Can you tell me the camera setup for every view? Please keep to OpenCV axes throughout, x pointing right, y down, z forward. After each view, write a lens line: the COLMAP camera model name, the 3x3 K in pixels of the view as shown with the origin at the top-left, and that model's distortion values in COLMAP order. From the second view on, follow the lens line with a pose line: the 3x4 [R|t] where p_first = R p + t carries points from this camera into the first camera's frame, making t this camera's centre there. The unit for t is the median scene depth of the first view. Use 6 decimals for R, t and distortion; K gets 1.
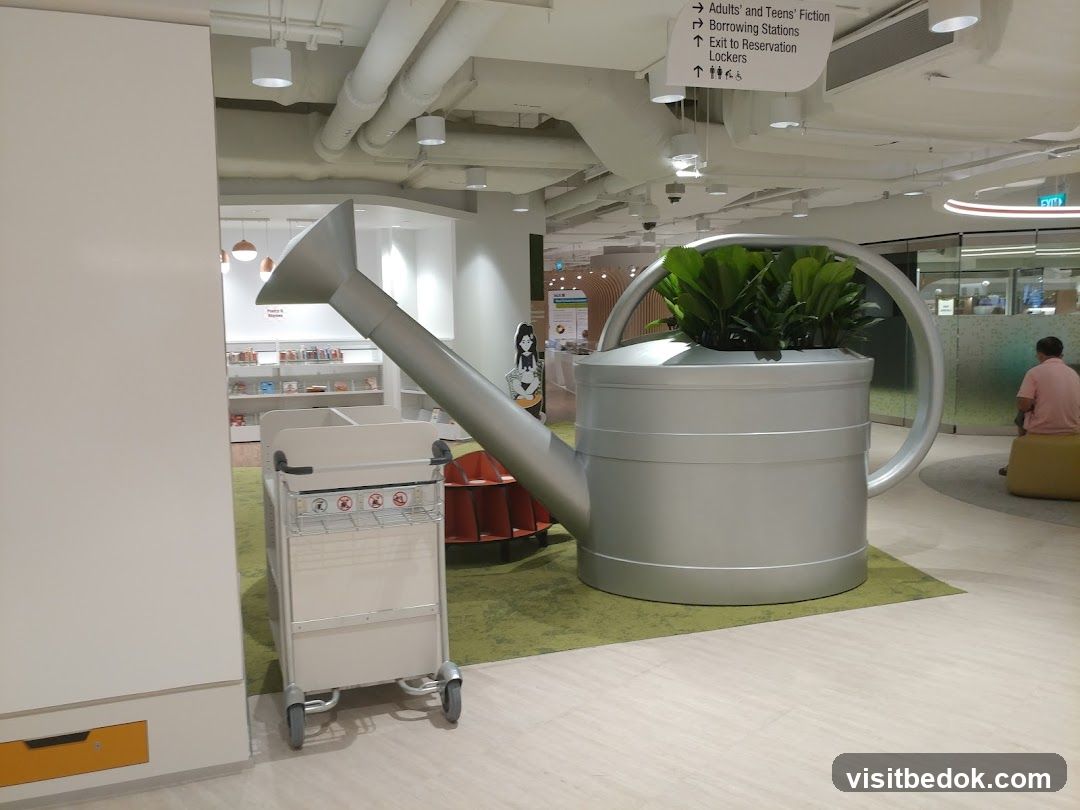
lens RADIAL K [[900.9, 0, 542.3], [0, 900.9, 404.9], [0, 0, 1]] dist [0.000575, 0.009398]
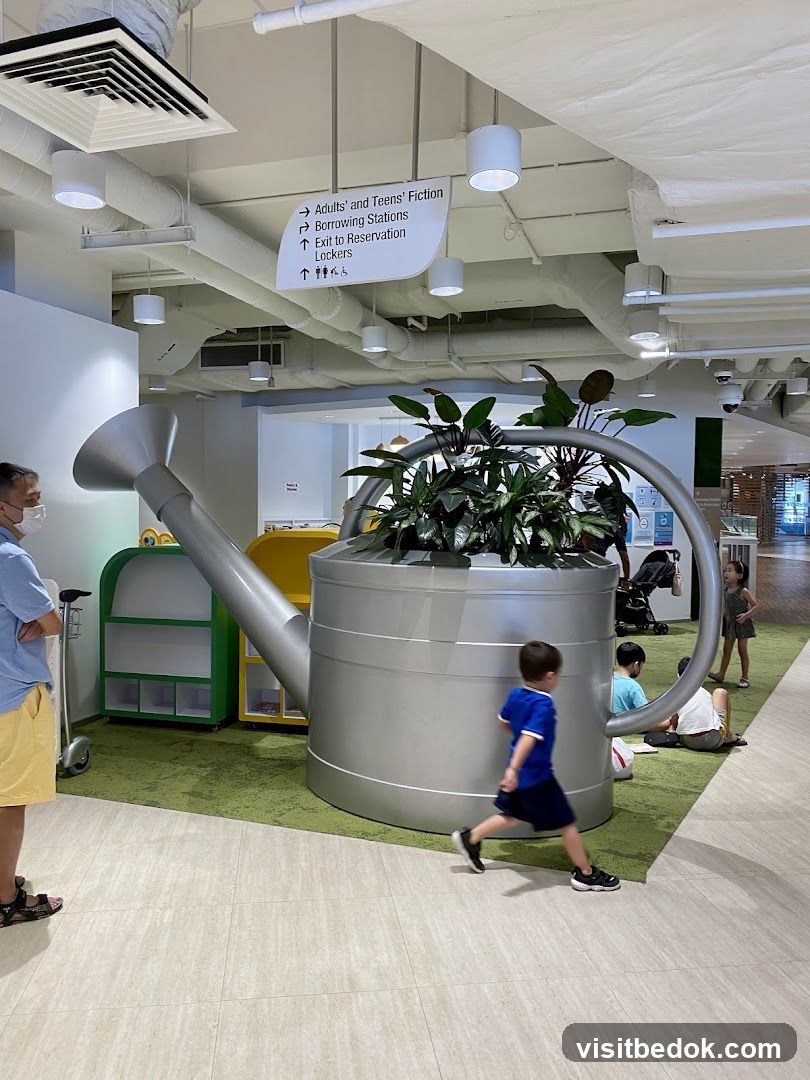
lens RADIAL K [[840.4, 0, 404.0], [0, 840.4, 539.9], [0, 0, 1]] dist [0.035900, -0.021409]
pose [[0.782716, 0.054897, -0.619953, 0.863658], [-0.083985, 0.996308, -0.017811, -0.061326], [0.616687, 0.066007, 0.784437, 0.336146]]
